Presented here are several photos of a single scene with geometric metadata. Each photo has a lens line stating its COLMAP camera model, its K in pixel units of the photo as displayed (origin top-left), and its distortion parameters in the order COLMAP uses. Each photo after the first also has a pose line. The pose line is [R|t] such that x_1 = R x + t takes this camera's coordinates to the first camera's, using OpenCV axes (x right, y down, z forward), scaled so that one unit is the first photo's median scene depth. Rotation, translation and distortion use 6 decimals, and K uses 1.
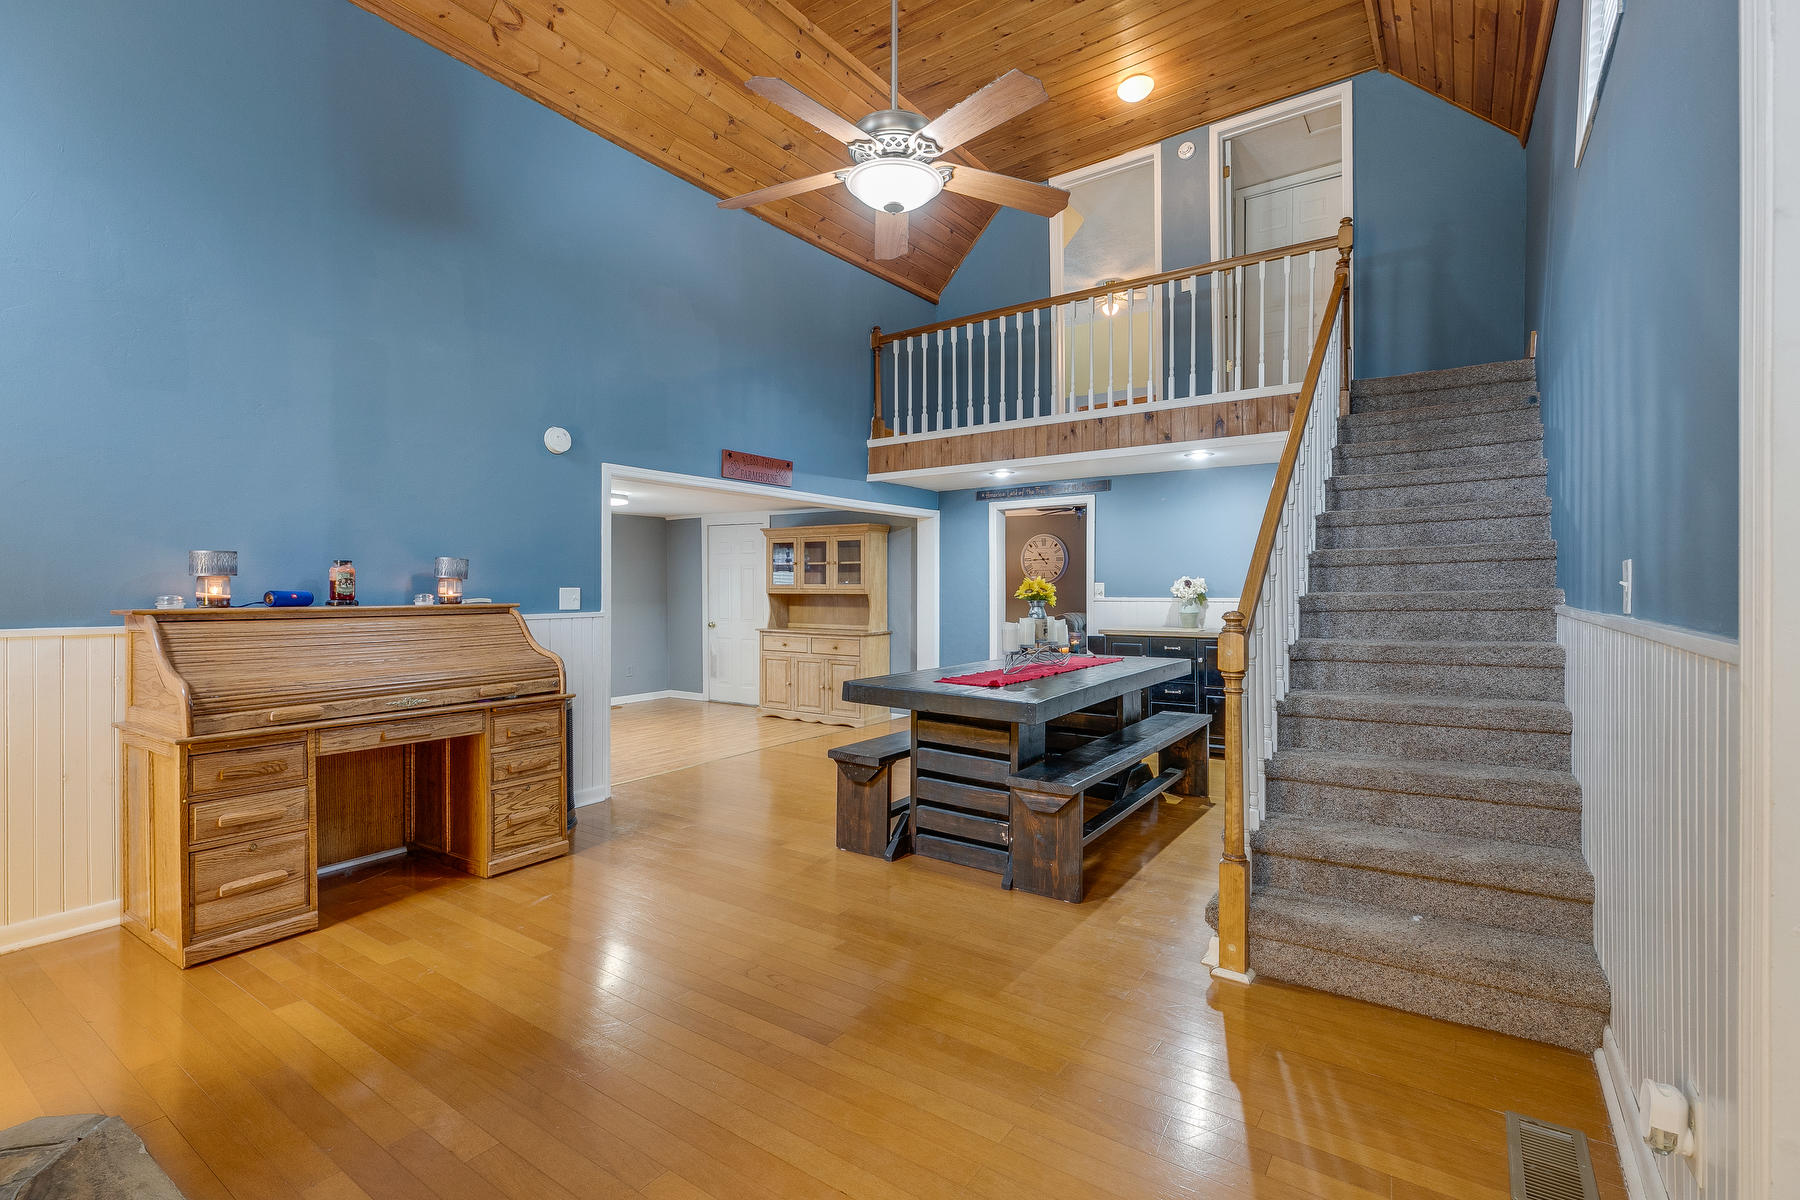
lens RADIAL K [[817.4, 0, 882.3], [0, 817.4, 592.3], [0, 0, 1]] dist [0.002012, 0.000450]
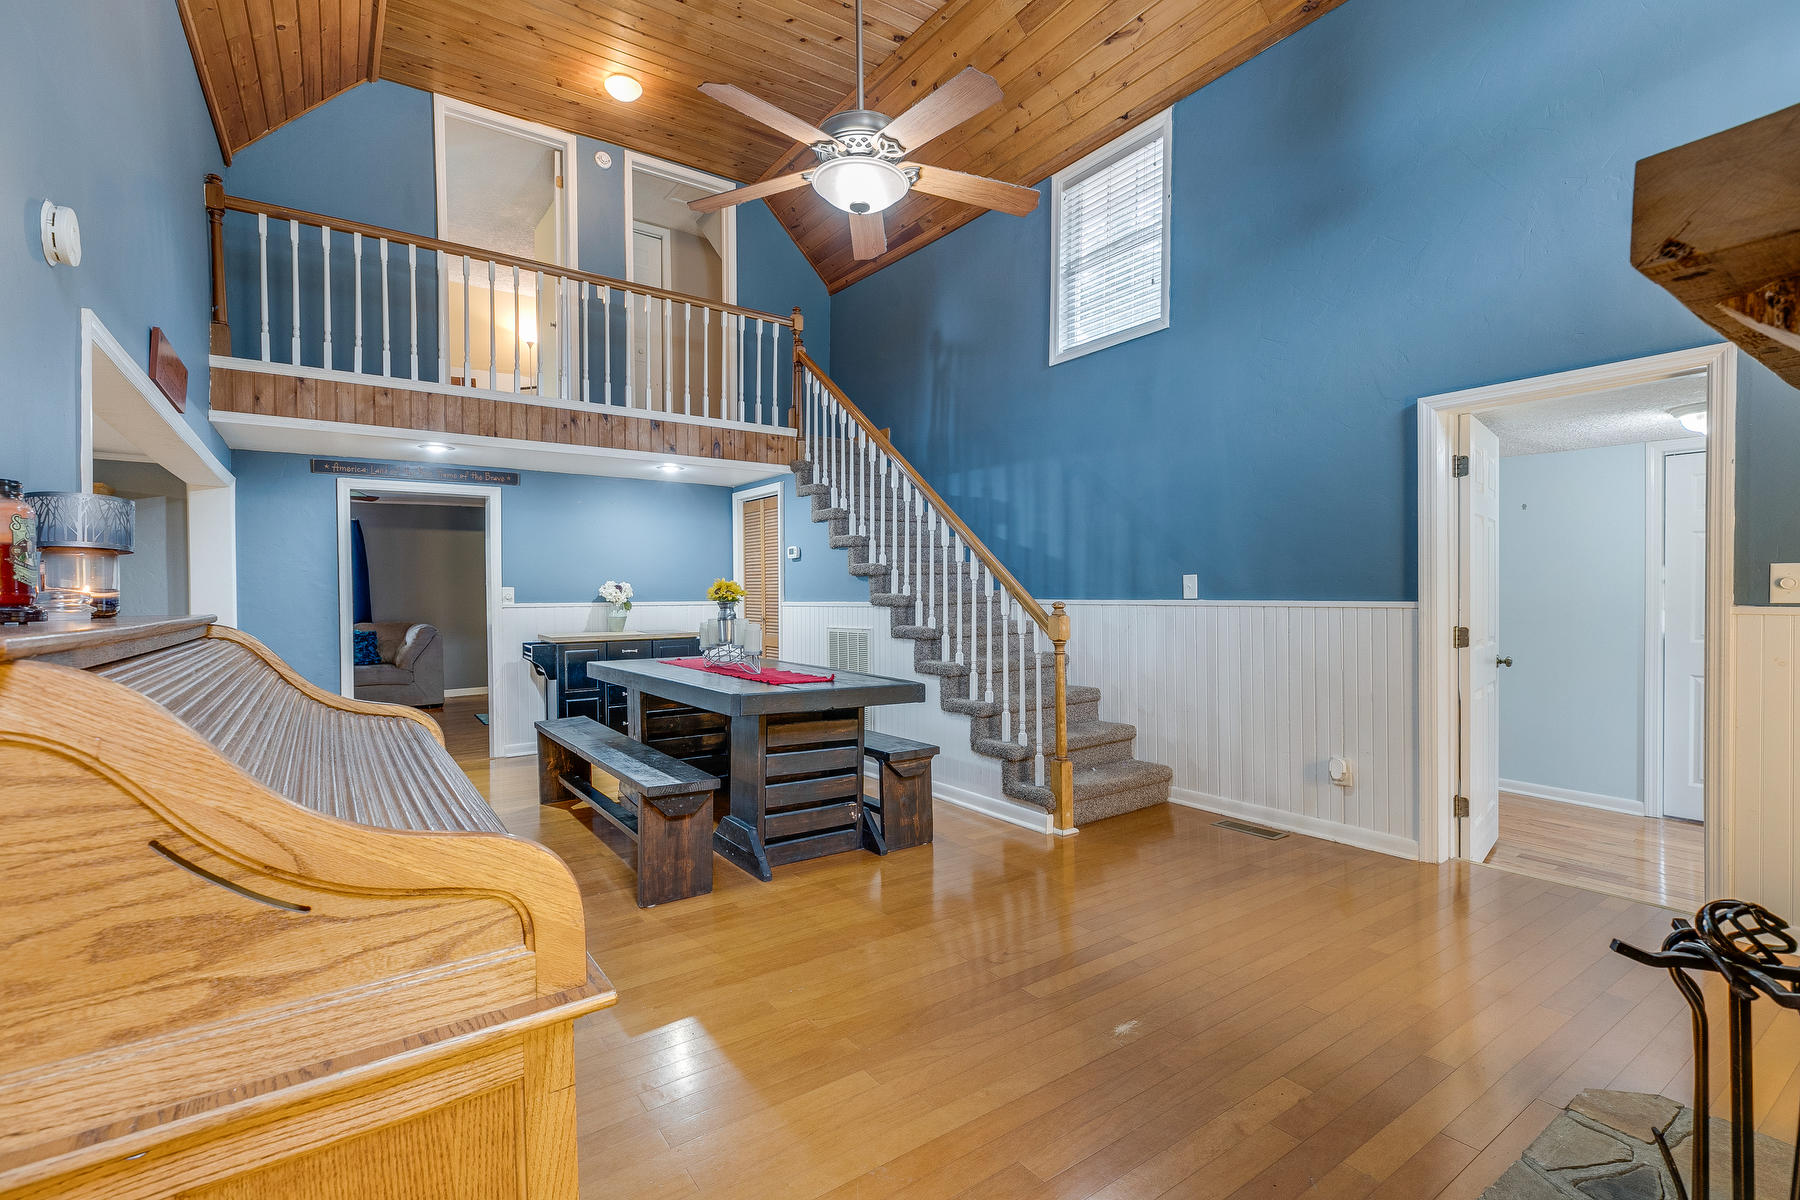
lens RADIAL K [[817.4, 0, 932.1], [0, 817.4, 605.0], [0, 0, 1]] dist [0.002012, 0.000450]
pose [[0.325481, -0.008190, 0.945513, -0.453859], [0.007268, 0.999955, 0.006160, 0.006075], [-0.945521, 0.004867, 0.325526, 0.288916]]
